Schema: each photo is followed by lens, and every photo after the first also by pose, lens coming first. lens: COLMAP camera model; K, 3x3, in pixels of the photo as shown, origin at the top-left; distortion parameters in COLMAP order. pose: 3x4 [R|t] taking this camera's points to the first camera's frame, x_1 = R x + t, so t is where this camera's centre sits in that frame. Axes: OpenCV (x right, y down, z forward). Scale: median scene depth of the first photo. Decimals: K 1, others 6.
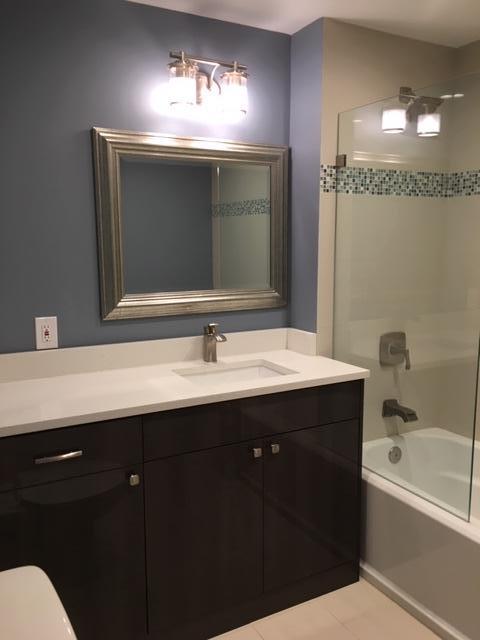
lens RADIAL K [[558.3, 0, 243.5], [0, 558.3, 320.0], [0, 0, 1]] dist [0.059507, -0.038144]
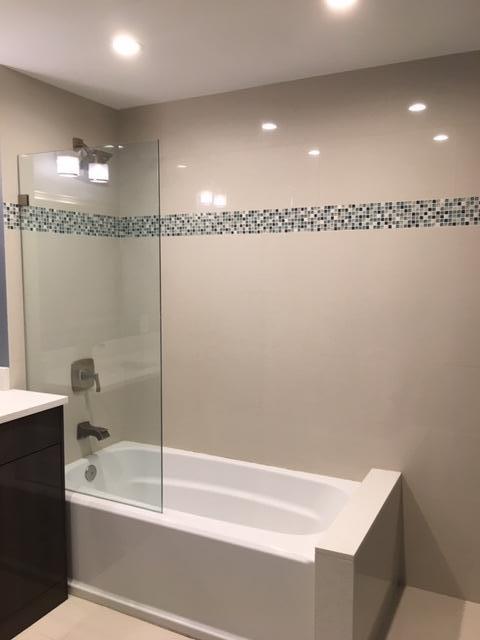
lens RADIAL K [[558.3, 0, 238.4], [0, 558.3, 320.8], [0, 0, 1]] dist [0.059507, -0.038144]
pose [[0.833186, -0.050632, 0.550670, -0.077918], [0.076605, 0.996766, -0.024258, -0.002882], [-0.547661, 0.062396, 0.834371, -0.076204]]
